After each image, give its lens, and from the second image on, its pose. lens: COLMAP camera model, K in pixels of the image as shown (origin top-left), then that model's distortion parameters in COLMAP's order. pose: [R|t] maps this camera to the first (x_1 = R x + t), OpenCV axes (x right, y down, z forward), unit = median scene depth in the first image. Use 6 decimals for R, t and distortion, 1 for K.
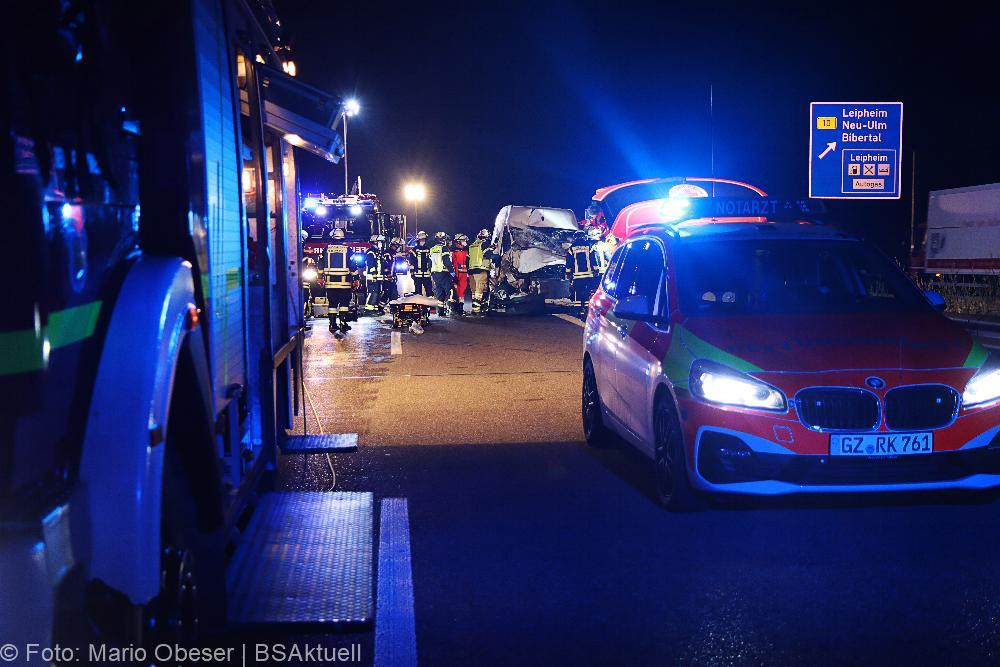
lens RADIAL K [[1454.7, 0, 500.0], [0, 1454.7, 333.5], [0, 0, 1]] dist [-0.003917, -0.018205]
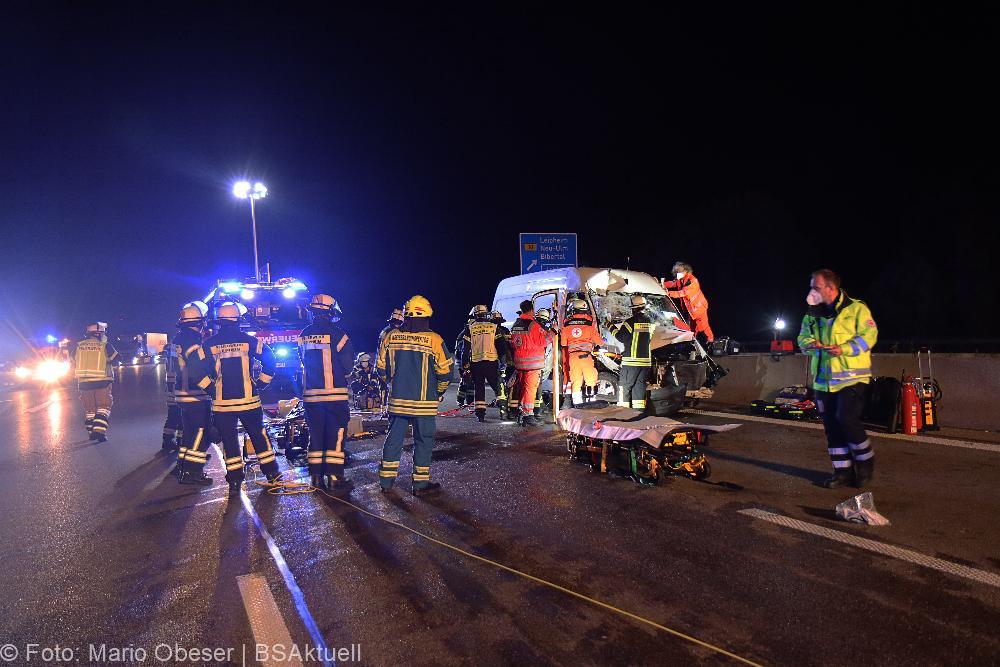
lens RADIAL K [[761.8, 0, 493.4], [0, 761.8, 350.8], [0, 0, 1]] dist [0.000687, 0.001859]
pose [[0.944239, -0.044938, 0.326180, -0.071002], [0.058953, 0.997708, -0.033204, -0.014834], [-0.323941, 0.050582, 0.944724, 0.280381]]
